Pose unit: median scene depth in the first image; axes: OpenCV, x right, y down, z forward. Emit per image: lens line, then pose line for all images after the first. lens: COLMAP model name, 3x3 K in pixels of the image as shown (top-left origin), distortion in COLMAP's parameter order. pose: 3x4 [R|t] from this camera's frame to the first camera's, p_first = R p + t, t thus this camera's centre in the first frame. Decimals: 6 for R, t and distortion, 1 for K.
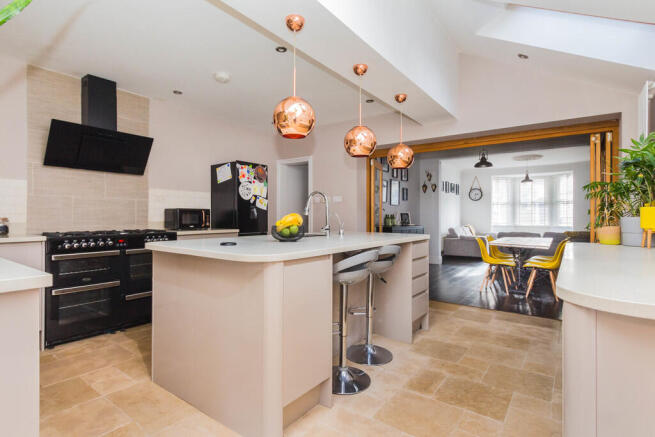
lens RADIAL K [[335.4, 0, 316.9], [0, 335.4, 218.9], [0, 0, 1]] dist [-0.000051, 0.000163]
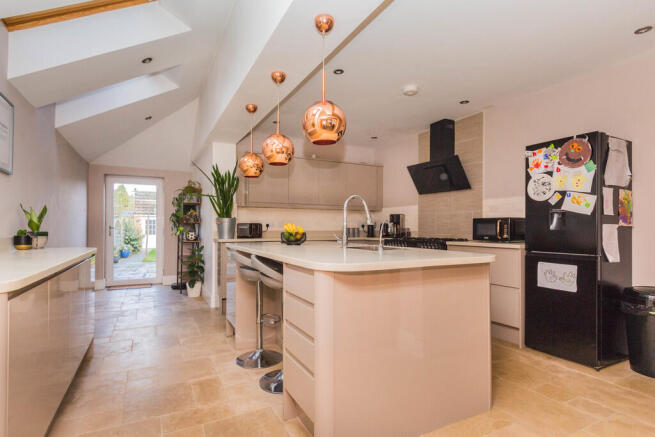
lens RADIAL K [[335.4, 0, 316.9], [0, 335.4, 218.9], [0, 0, 1]] dist [-0.000051, 0.000163]
pose [[-0.443116, -0.031057, -0.895926, 0.634234], [-0.016319, 0.999514, -0.026577, 0.002784], [0.896316, 0.002844, -0.443407, 1.009782]]
